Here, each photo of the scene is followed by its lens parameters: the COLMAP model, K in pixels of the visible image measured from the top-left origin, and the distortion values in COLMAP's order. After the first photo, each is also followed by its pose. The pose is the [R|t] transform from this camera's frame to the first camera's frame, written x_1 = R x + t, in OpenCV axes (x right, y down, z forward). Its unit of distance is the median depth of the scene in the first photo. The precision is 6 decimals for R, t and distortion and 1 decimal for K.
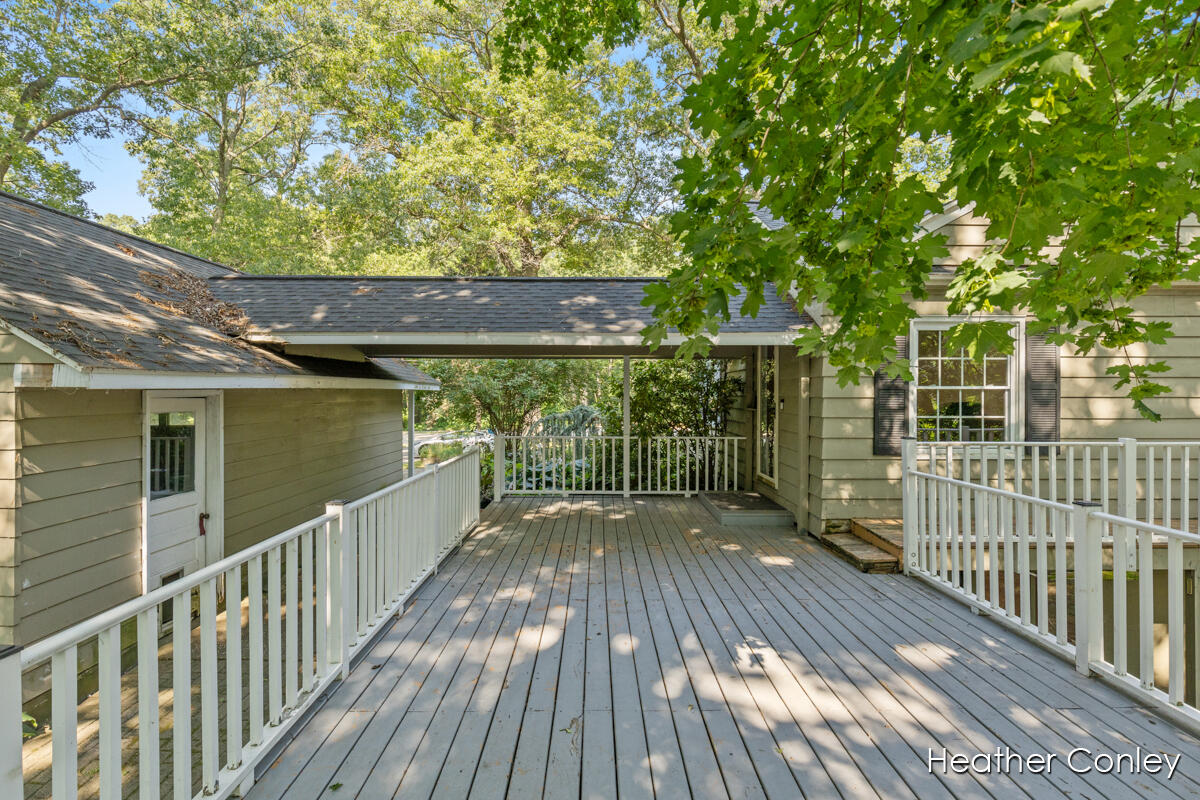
lens RADIAL K [[604.1, 0, 597.4], [0, 604.1, 396.1], [0, 0, 1]] dist [-0.011044, 0.000842]
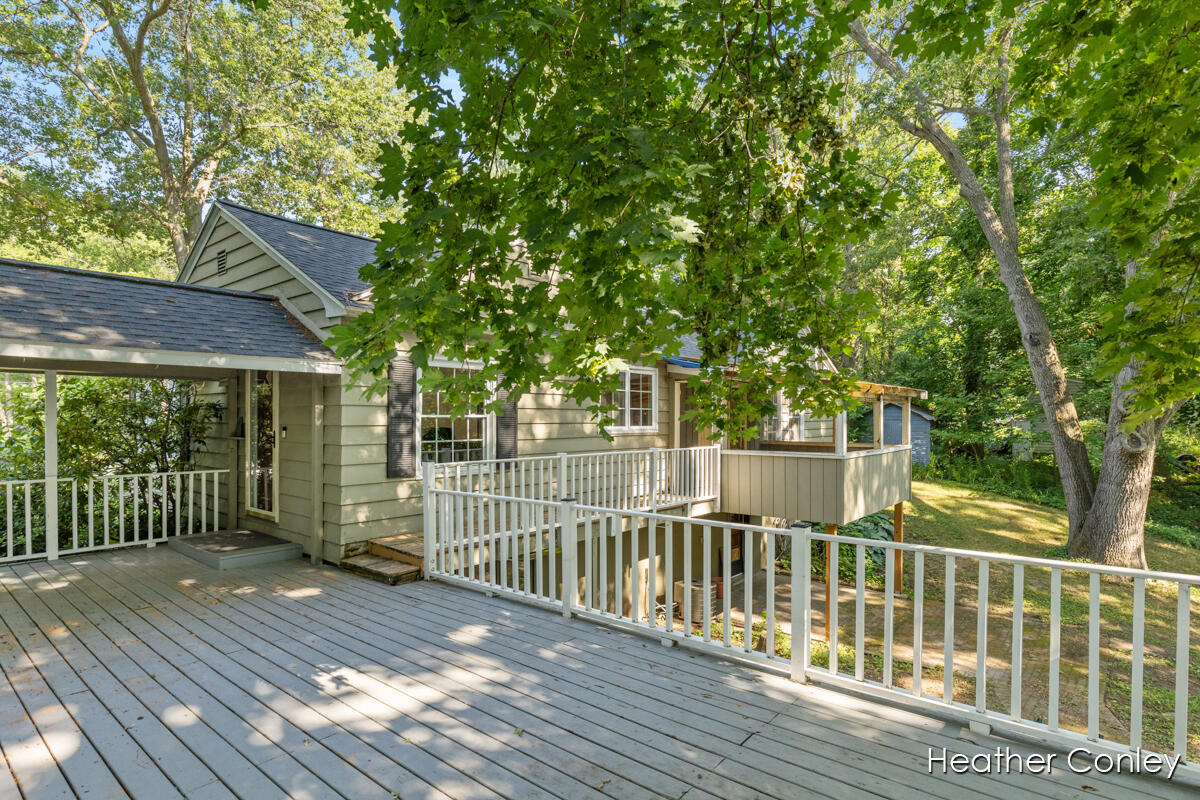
lens RADIAL K [[629.2, 0, 600.1], [0, 629.2, 405.7], [0, 0, 1]] dist [0.004243, -0.000014]
pose [[0.647387, 0.015493, 0.762004, -0.160811], [0.001690, 0.999762, -0.021763, -0.006721], [-0.762159, 0.015376, 0.647207, -0.027916]]
